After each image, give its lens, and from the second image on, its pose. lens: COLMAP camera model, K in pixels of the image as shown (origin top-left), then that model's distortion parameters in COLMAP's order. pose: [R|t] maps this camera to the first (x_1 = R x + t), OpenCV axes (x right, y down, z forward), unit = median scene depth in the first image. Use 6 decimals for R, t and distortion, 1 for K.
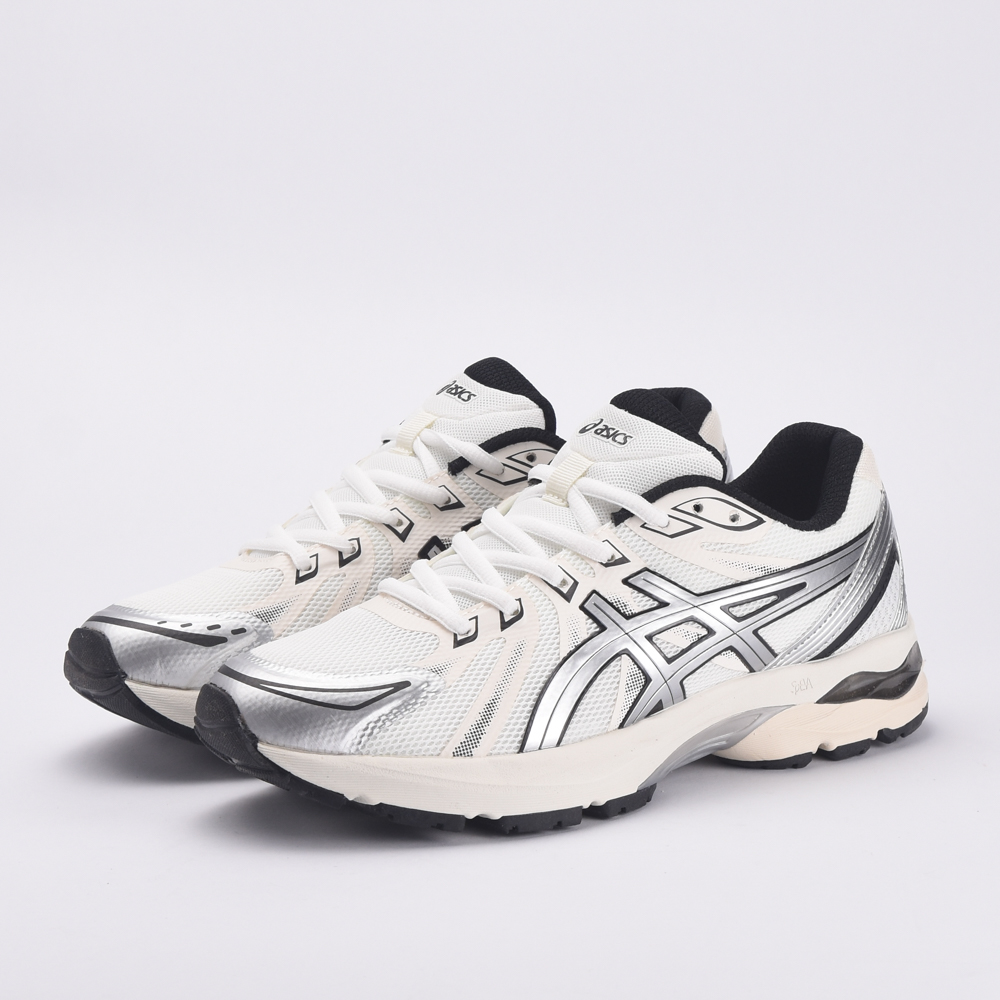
lens RADIAL K [[3725.8, 0, 497.4], [0, 3725.8, 504.0], [0, 0, 1]] dist [0.003885, 0.000000]
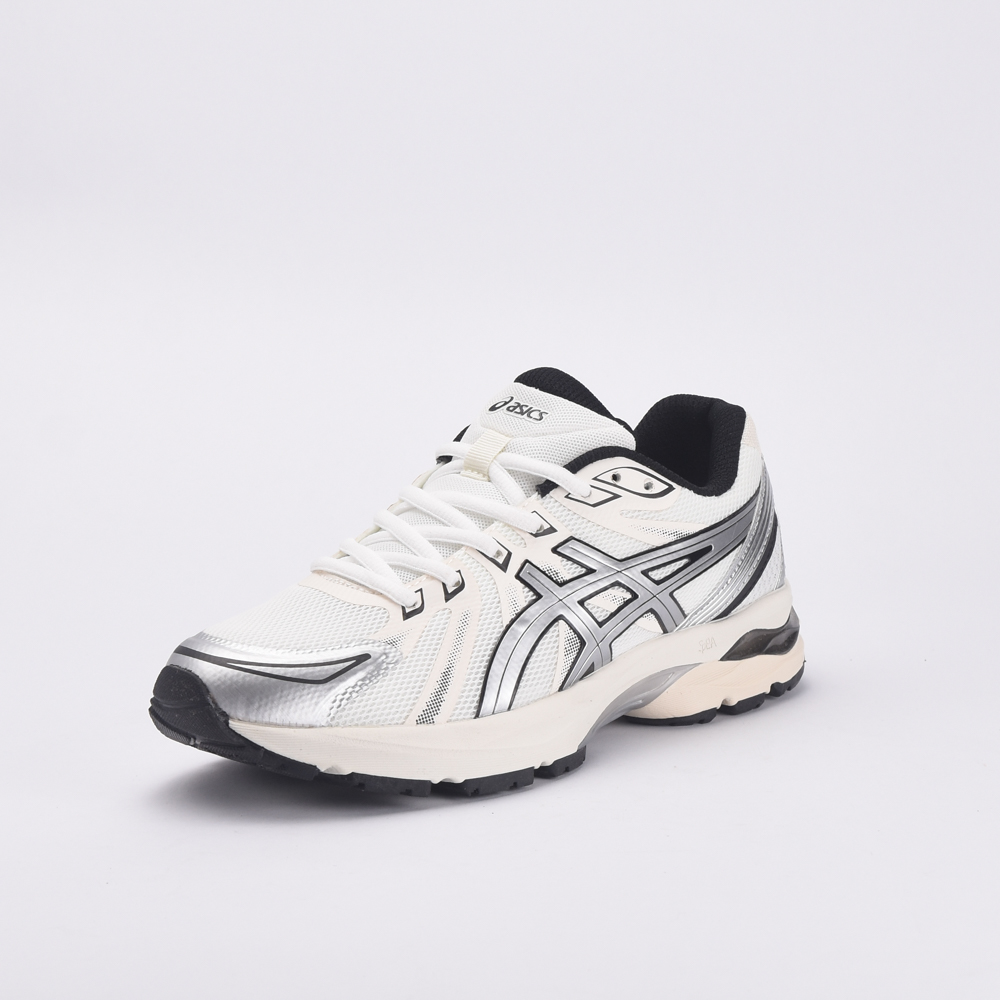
lens RADIAL K [[3725.8, 0, 501.1], [0, 3725.8, 495.3], [0, 0, 1]] dist [0.003885, 0.000000]
pose [[0.983977, -0.036773, 0.174463, -0.161564], [0.037595, 0.999292, -0.001404, 0.006338], [-0.174288, 0.007941, 0.984663, -0.022870]]
